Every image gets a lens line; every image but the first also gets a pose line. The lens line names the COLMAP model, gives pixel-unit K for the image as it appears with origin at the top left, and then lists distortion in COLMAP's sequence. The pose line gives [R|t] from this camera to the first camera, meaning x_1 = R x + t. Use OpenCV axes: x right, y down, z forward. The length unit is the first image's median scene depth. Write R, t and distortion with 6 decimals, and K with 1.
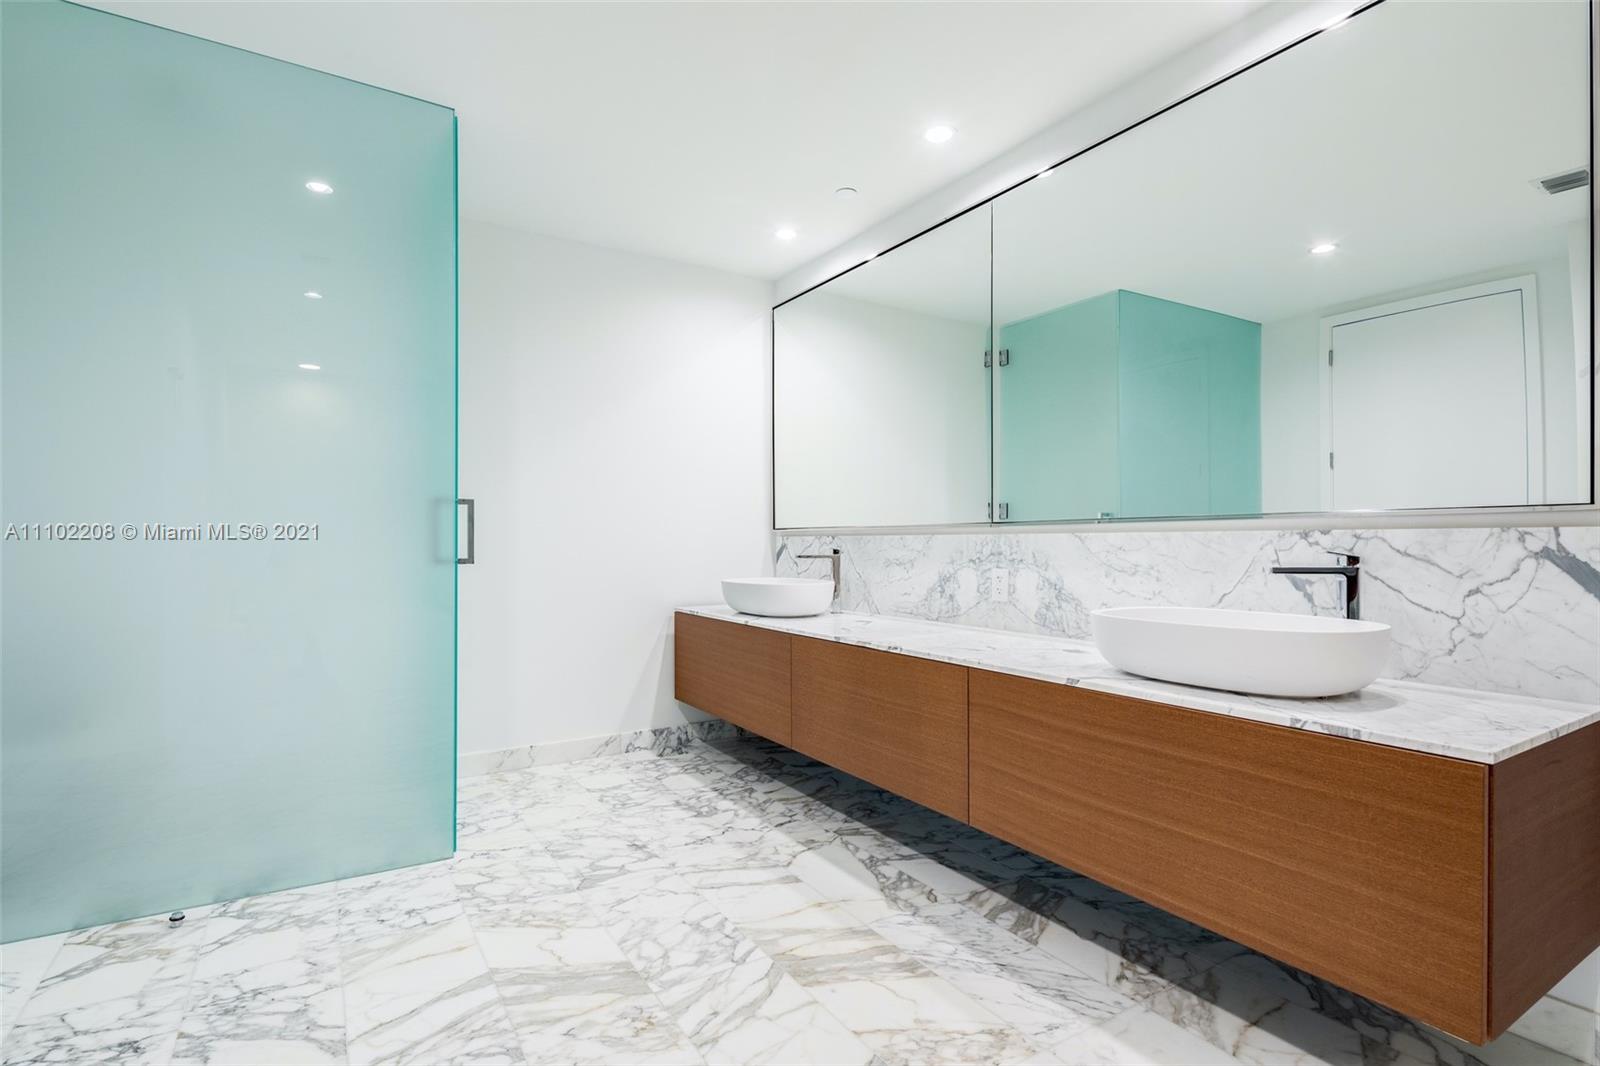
lens RADIAL K [[769.8, 0, 798.8], [0, 769.8, 536.9], [0, 0, 1]] dist [-0.002095, -0.001158]
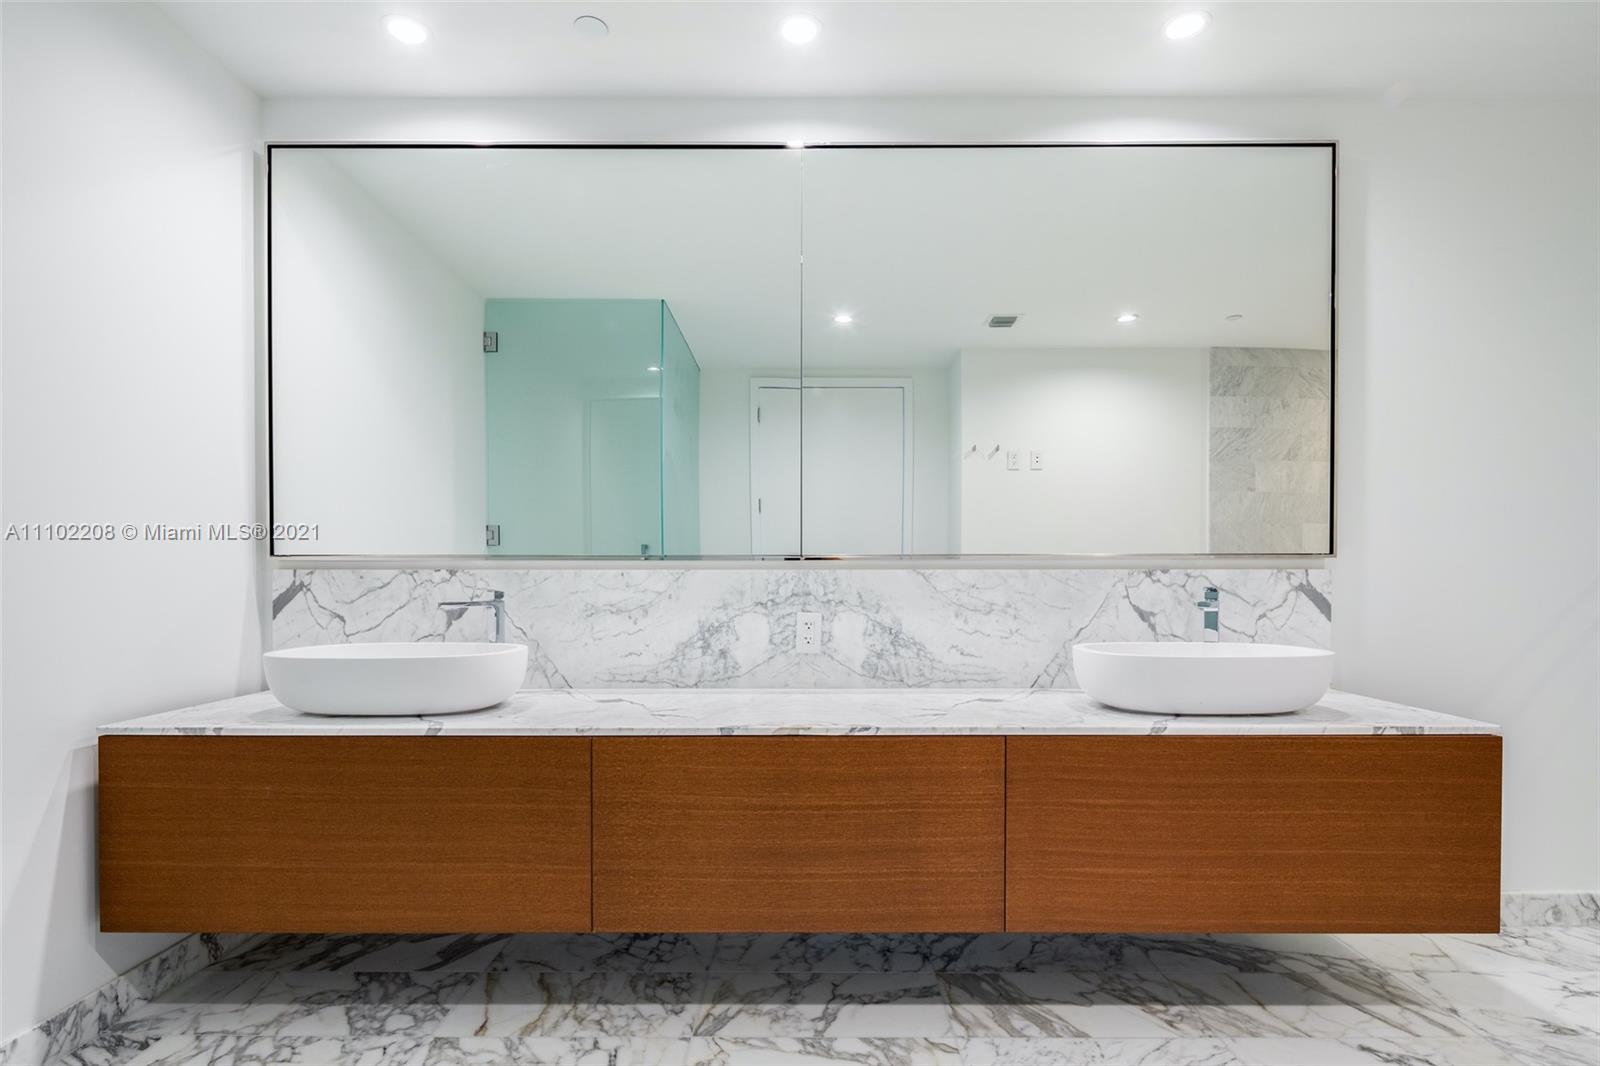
lens RADIAL K [[808.0, 0, 800.1], [0, 808.0, 581.4], [0, 0, 1]] dist [-0.001685, -0.000999]
pose [[0.533222, -0.003408, 0.845969, -0.486197], [-0.005742, 0.999954, 0.007647, 0.002351], [-0.845956, -0.008936, 0.533178, 0.590881]]
